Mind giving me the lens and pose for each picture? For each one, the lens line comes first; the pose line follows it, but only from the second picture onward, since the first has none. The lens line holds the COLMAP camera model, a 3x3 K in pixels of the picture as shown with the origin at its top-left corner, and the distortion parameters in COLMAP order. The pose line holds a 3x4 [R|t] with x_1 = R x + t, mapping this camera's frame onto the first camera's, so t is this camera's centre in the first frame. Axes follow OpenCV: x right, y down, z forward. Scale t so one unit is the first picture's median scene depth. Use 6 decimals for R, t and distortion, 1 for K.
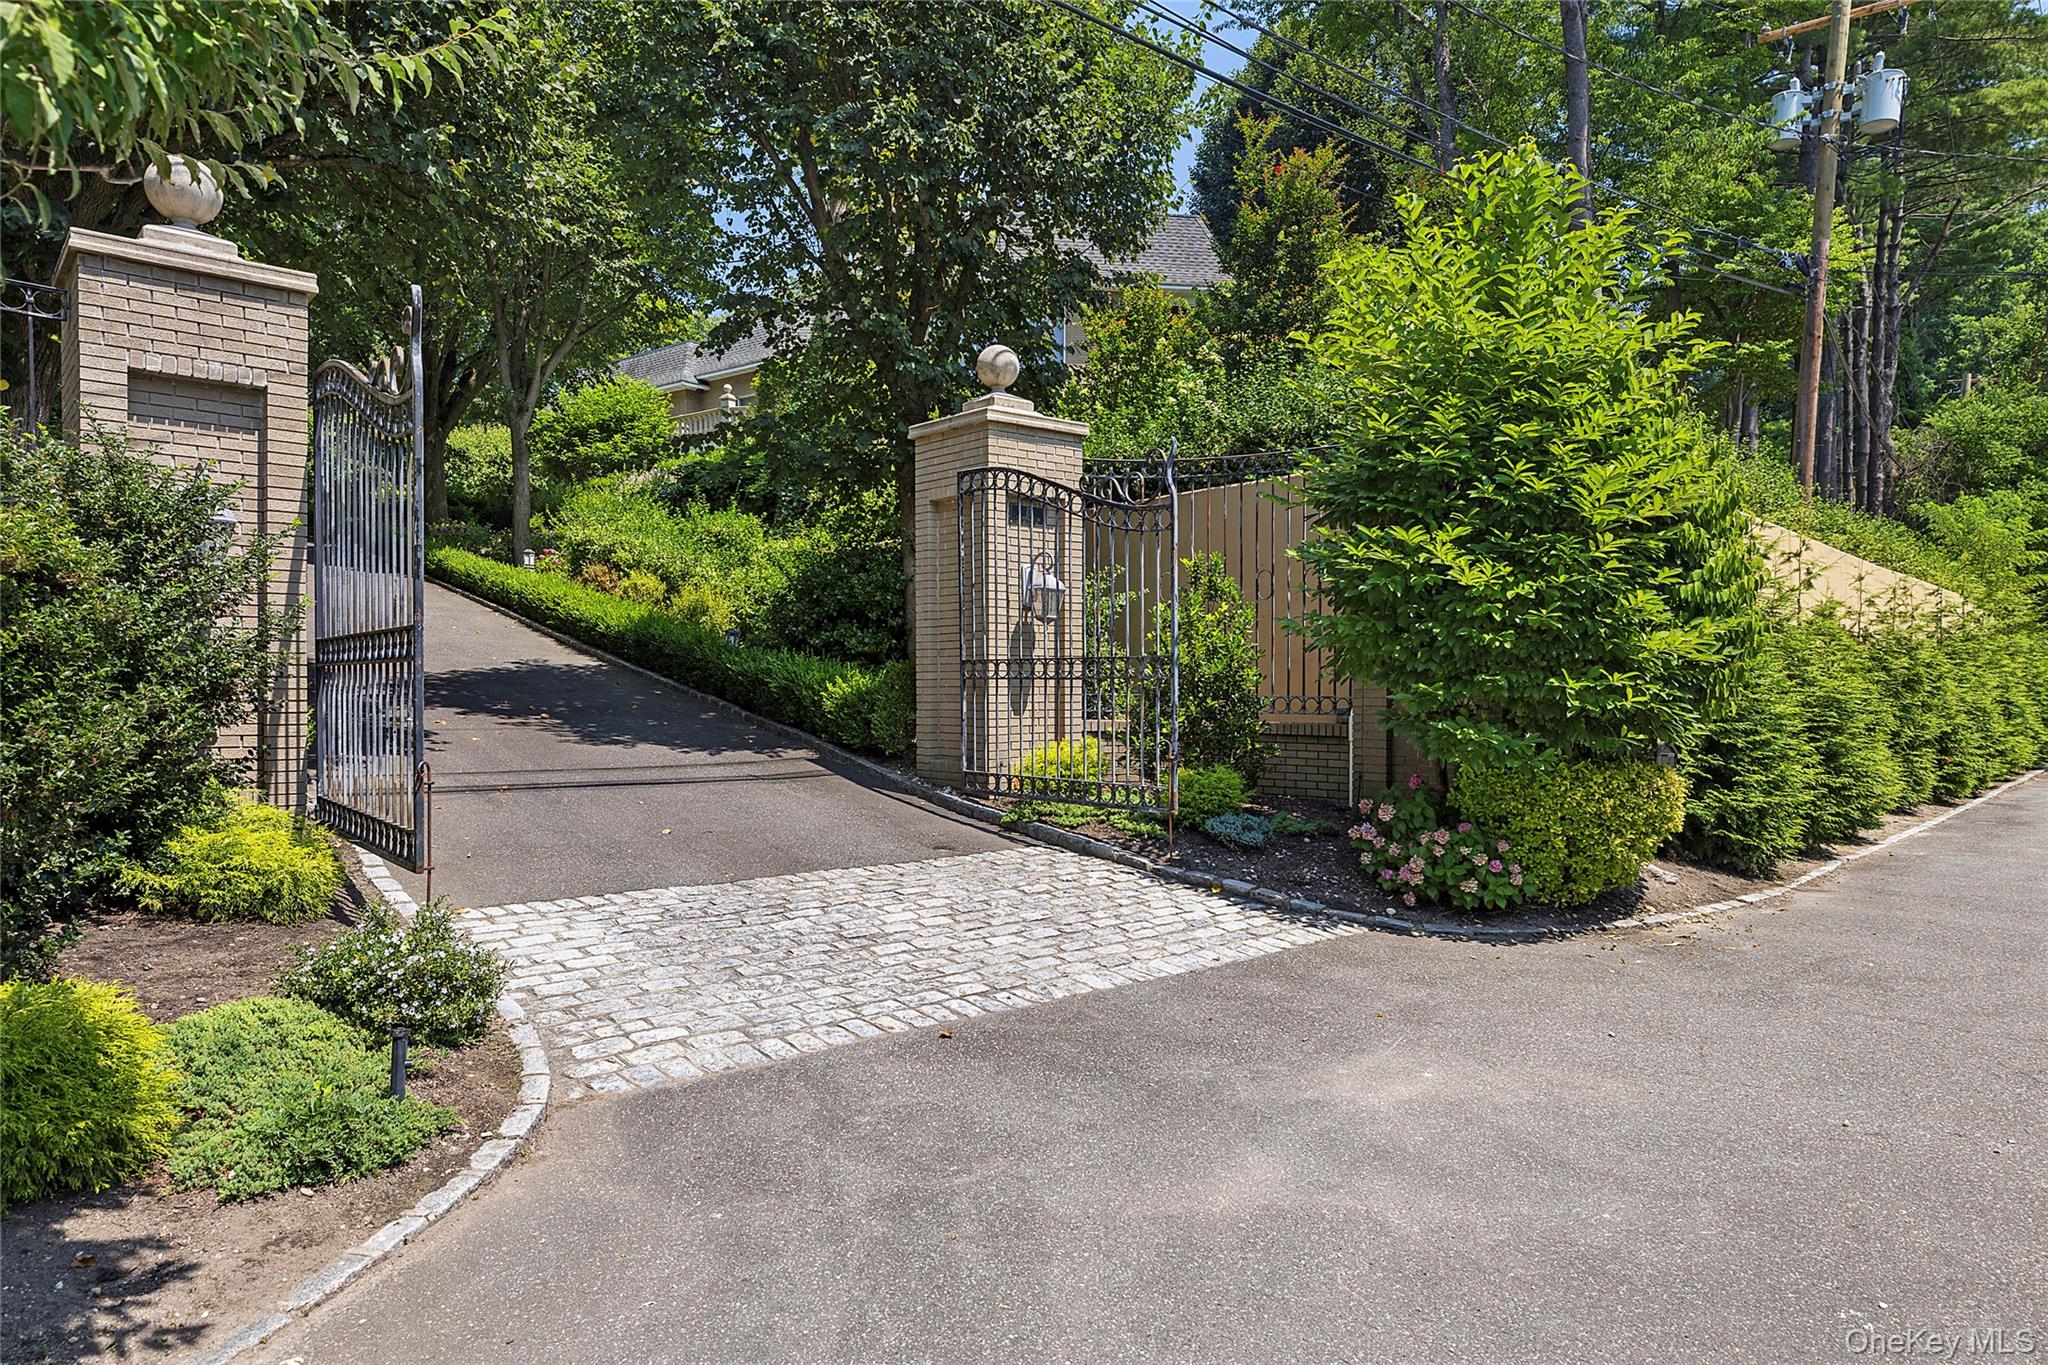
lens RADIAL K [[1222.4, 0, 1022.8], [0, 1222.4, 684.5], [0, 0, 1]] dist [0.013191, 0.001805]
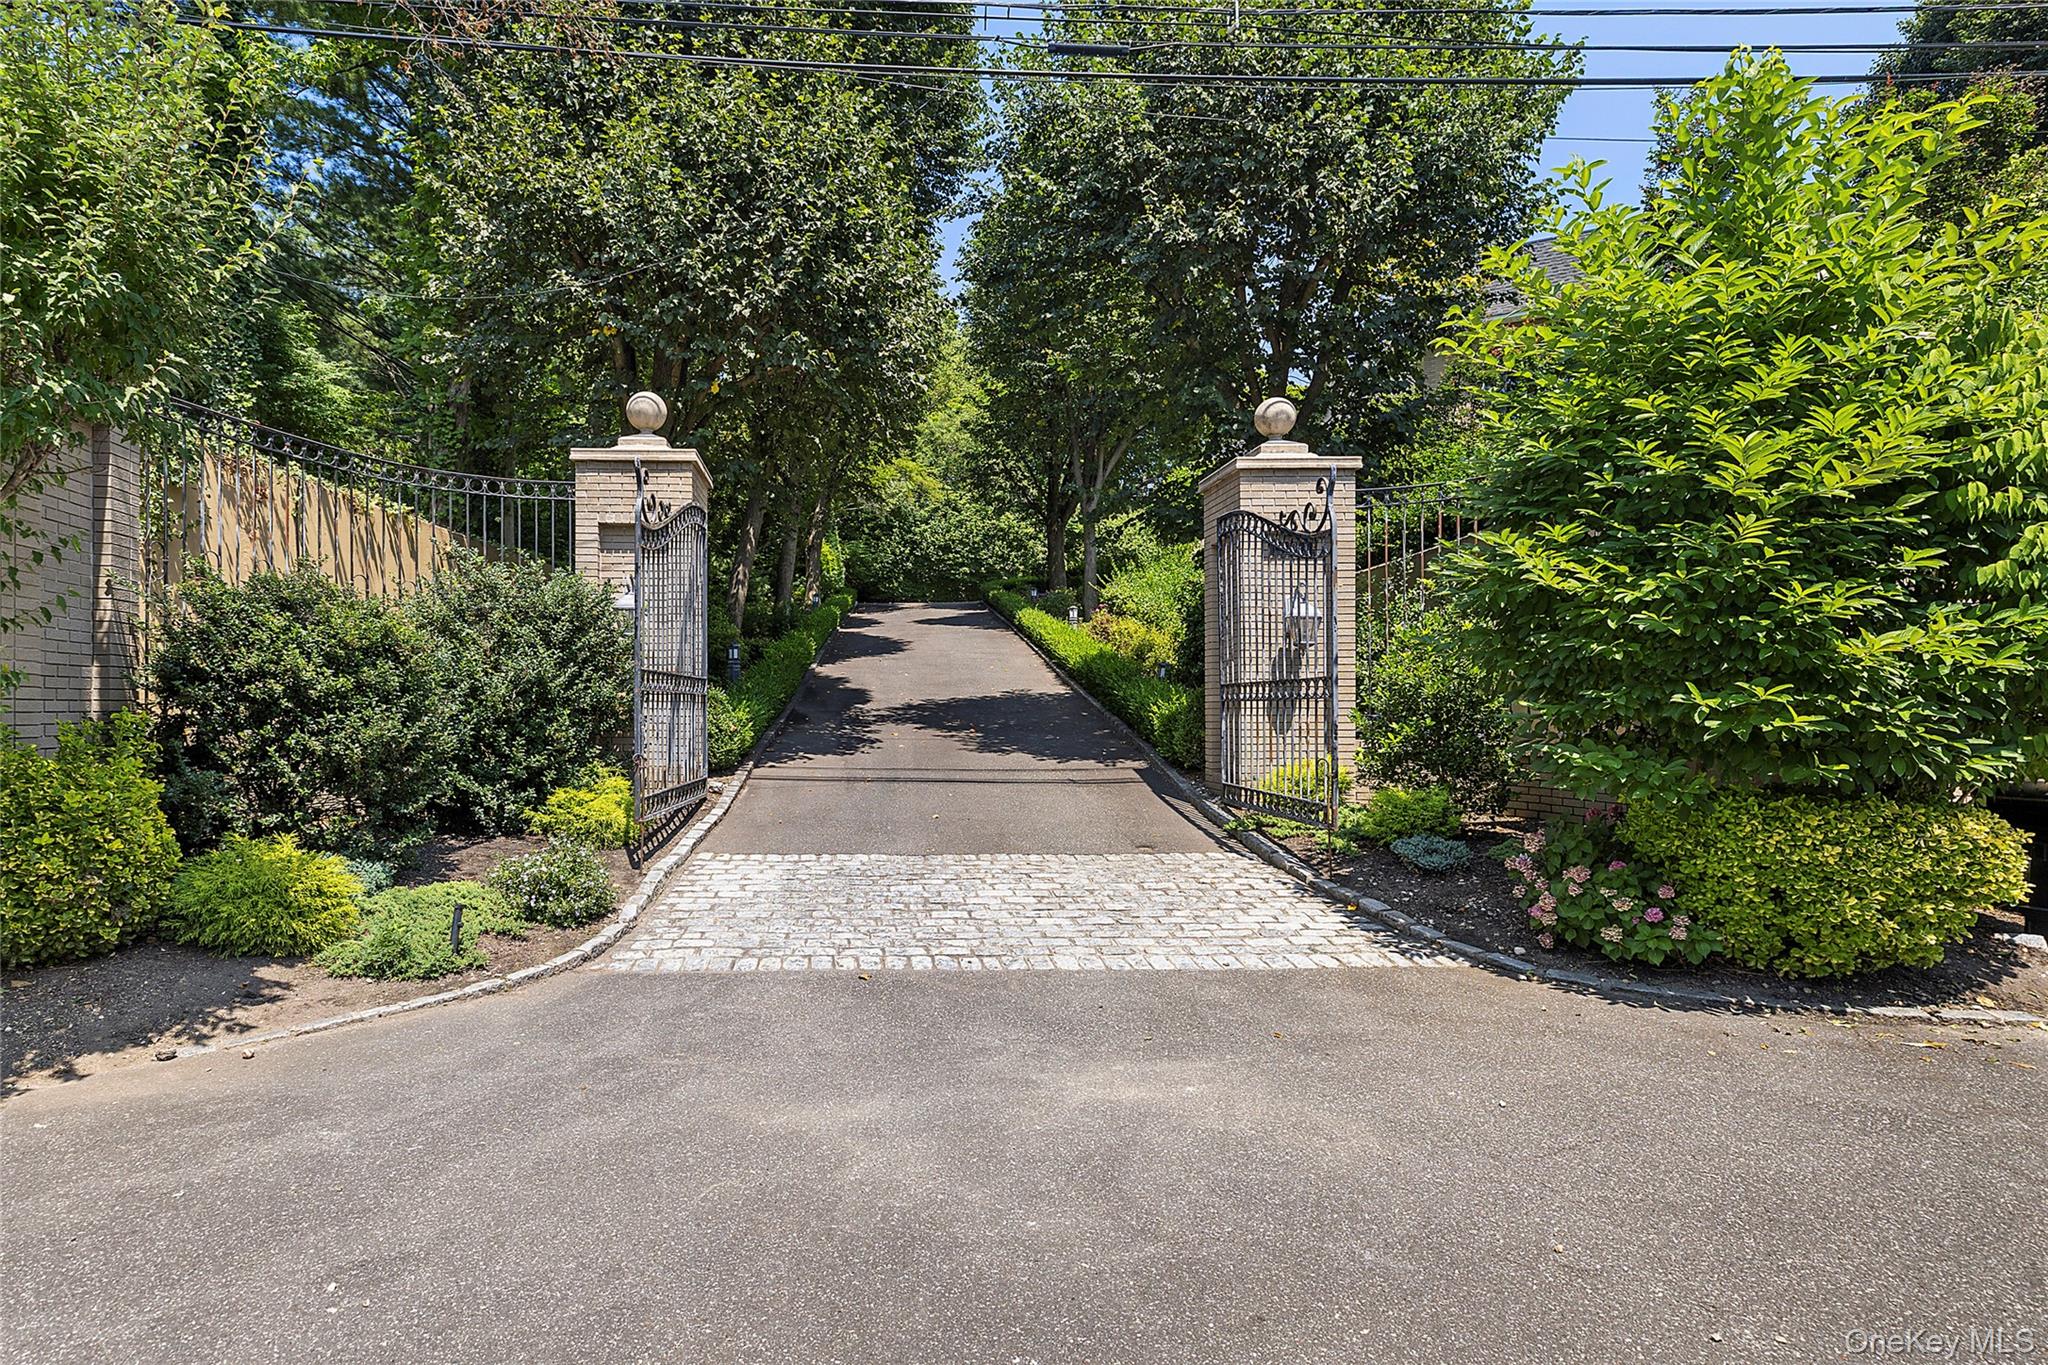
lens RADIAL K [[1054.5, 0, 1022.8], [0, 1054.5, 689.5], [0, 0, 1]] dist [-0.002892, -0.001174]
pose [[0.792243, -0.013482, -0.610056, 0.526883], [0.001211, 0.999789, -0.020523, 0.006509], [0.610204, 0.015521, 0.792092, 0.159672]]
